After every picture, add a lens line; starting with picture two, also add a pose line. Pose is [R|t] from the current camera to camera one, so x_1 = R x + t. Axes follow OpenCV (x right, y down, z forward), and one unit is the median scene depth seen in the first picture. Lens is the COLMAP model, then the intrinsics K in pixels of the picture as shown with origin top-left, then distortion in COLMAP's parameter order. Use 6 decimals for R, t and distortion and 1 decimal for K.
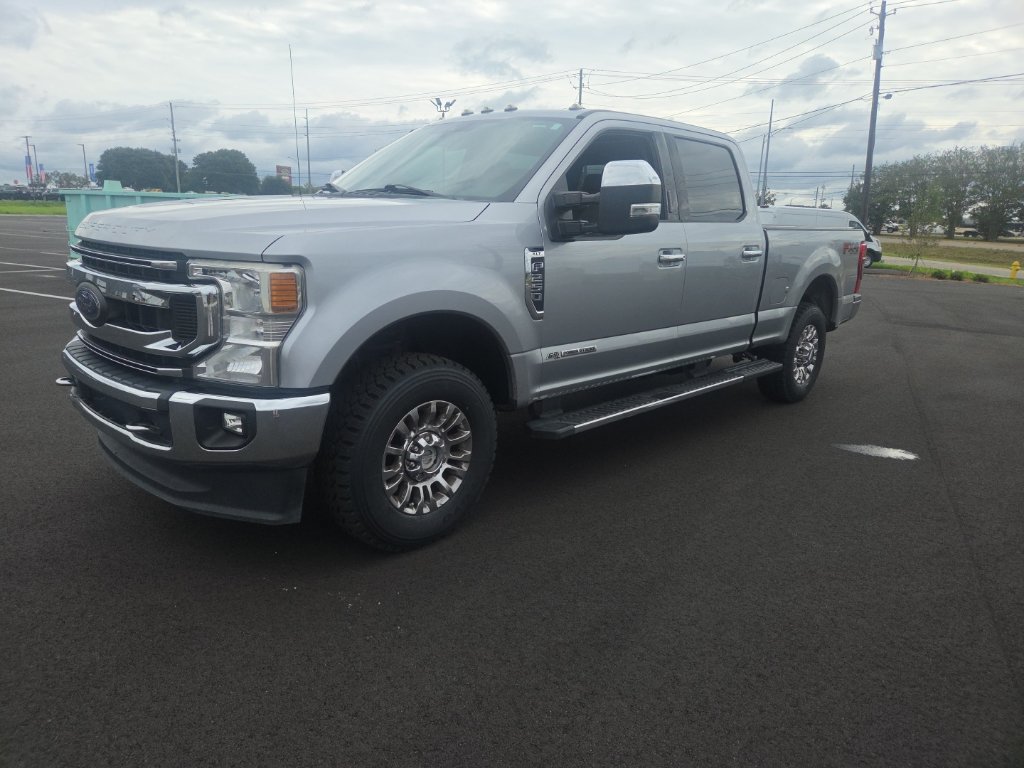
lens RADIAL K [[682.1, 0, 497.0], [0, 682.1, 396.5], [0, 0, 1]] dist [0.069674, -0.057790]
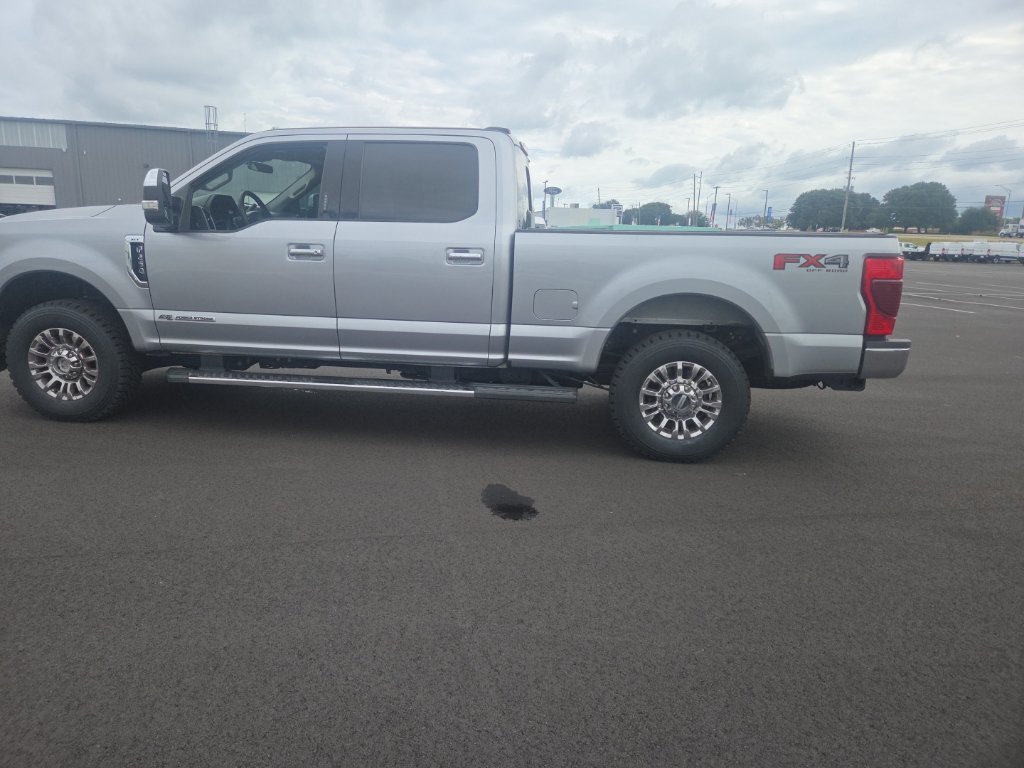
lens RADIAL K [[681.4, 0, 495.9], [0, 681.4, 389.5], [0, 0, 1]] dist [0.071589, -0.060150]
pose [[0.612579, 0.156592, -0.774742, 1.627483], [-0.204034, 0.978287, 0.036405, -0.107689], [0.763621, 0.135773, 0.631228, 0.692725]]
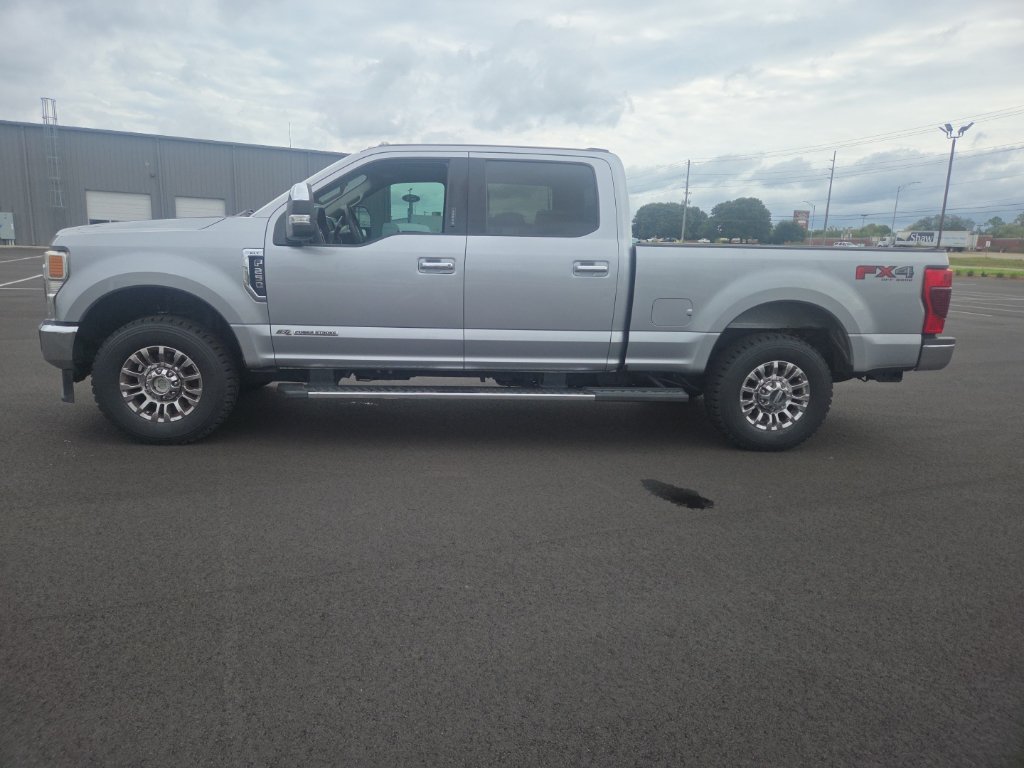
lens RADIAL K [[681.4, 0, 497.2], [0, 681.4, 387.3], [0, 0, 1]] dist [0.071589, -0.060150]
pose [[0.762028, 0.120356, -0.636261, 1.308615], [-0.167780, 0.985718, -0.014484, -0.005471], [0.625431, 0.117789, 0.771338, 0.266554]]
